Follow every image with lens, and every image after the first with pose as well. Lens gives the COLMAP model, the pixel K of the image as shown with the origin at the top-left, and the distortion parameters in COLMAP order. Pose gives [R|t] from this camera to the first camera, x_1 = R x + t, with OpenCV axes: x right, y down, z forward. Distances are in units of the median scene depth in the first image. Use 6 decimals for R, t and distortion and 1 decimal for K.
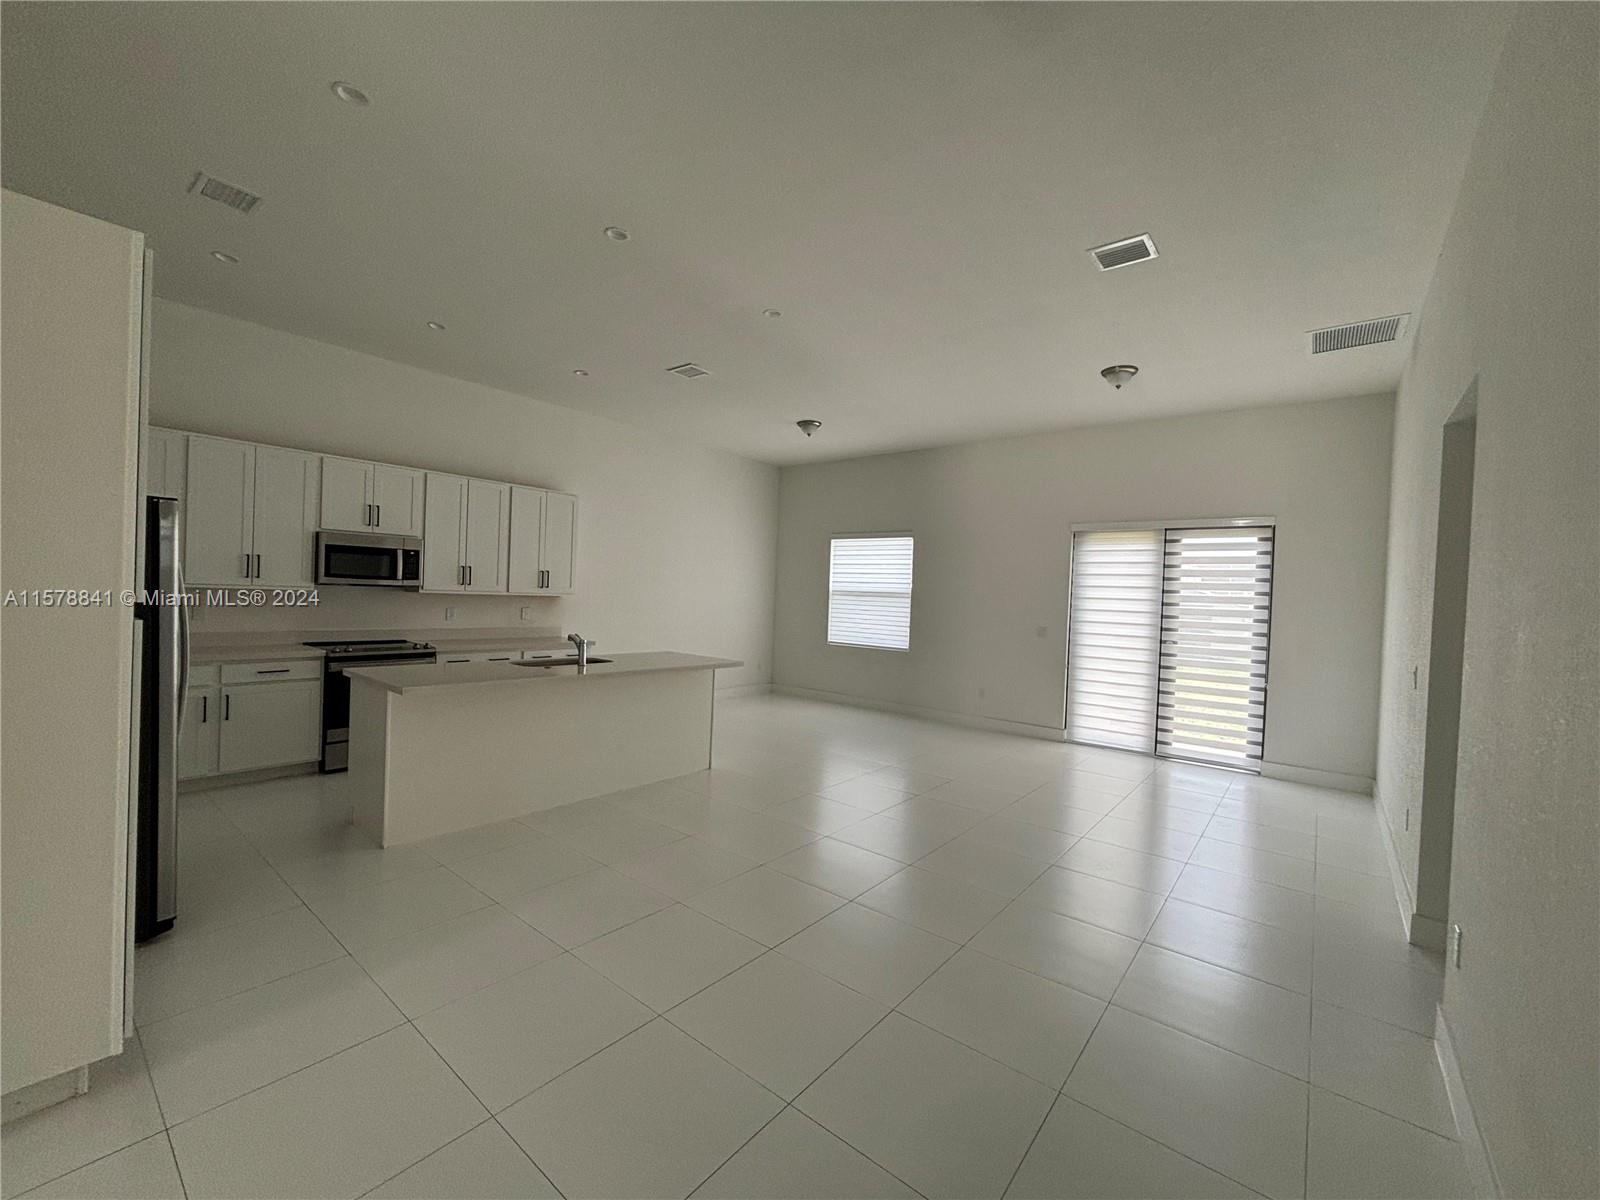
lens RADIAL K [[642.1, 0, 810.6], [0, 642.1, 606.1], [0, 0, 1]] dist [-0.011602, 0.000698]
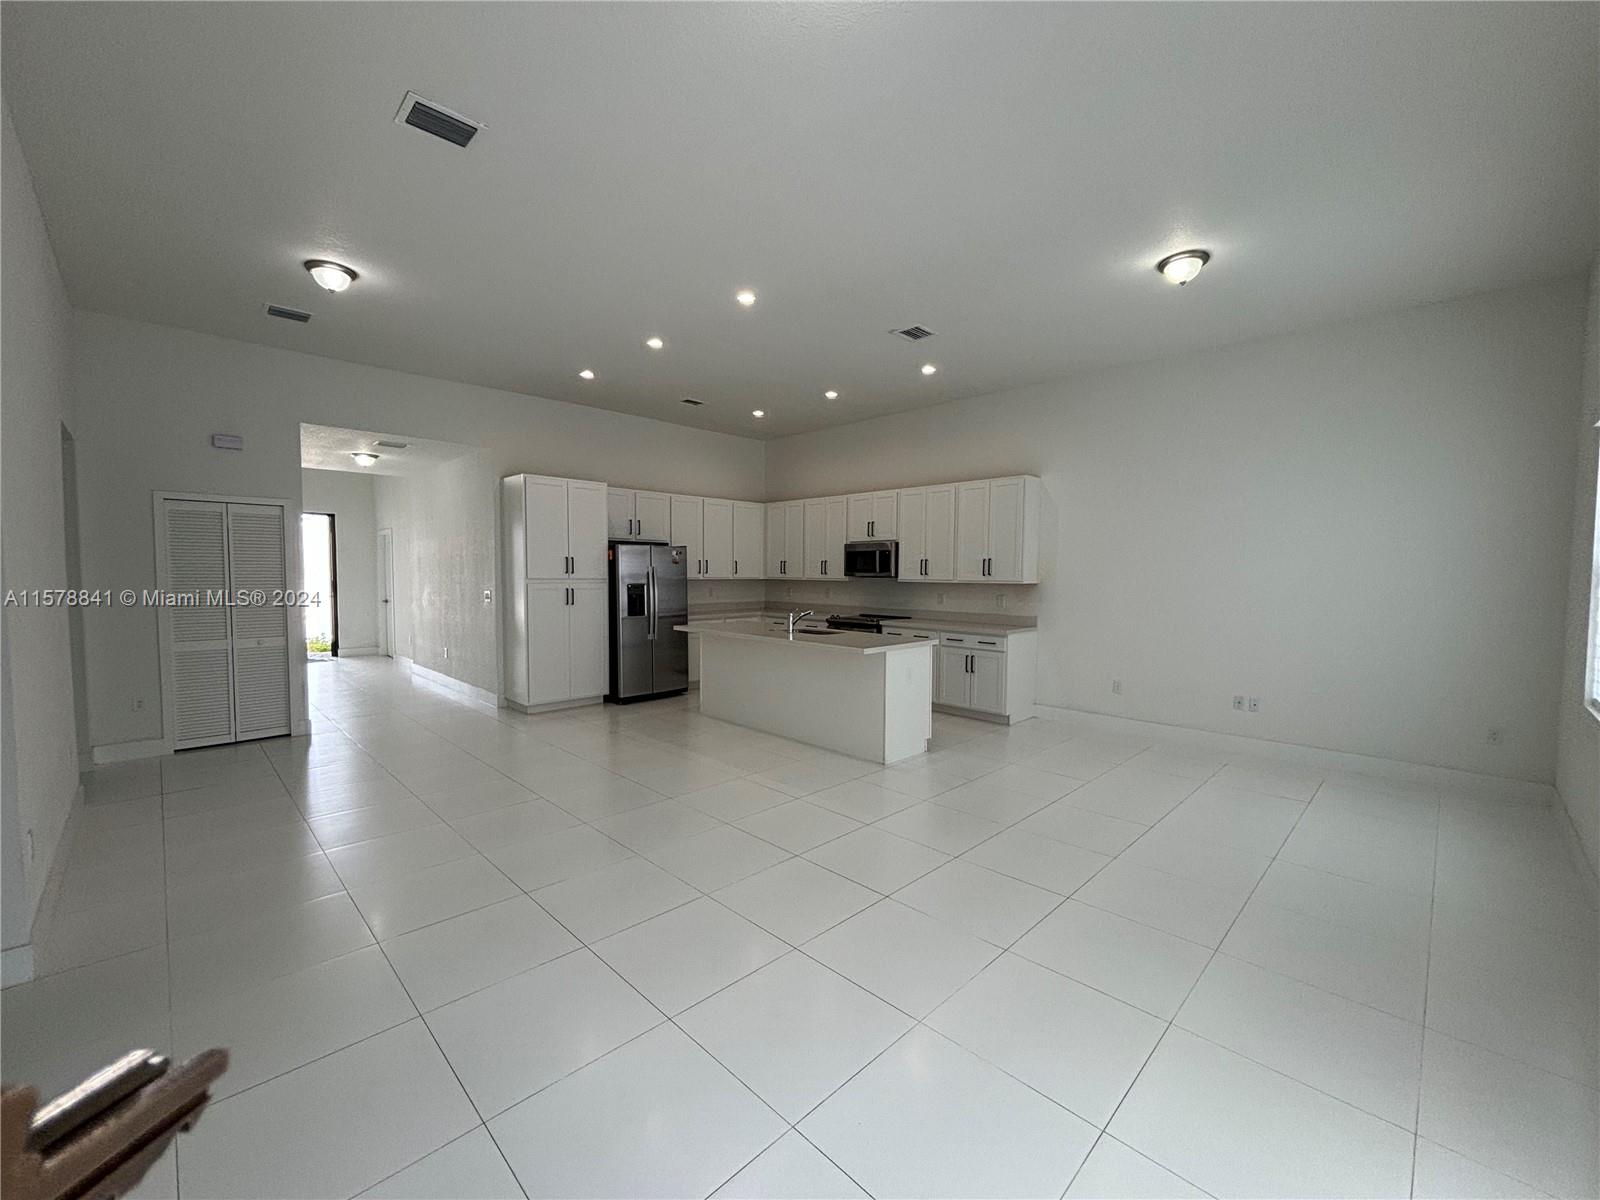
lens RADIAL K [[642.1, 0, 799.1], [0, 642.1, 606.1], [0, 0, 1]] dist [-0.011602, 0.000698]
pose [[-0.117505, 0.011703, -0.993003, 0.705314], [-0.027599, 0.999506, 0.015046, 0.014868], [0.992689, 0.029174, -0.117124, 0.909984]]
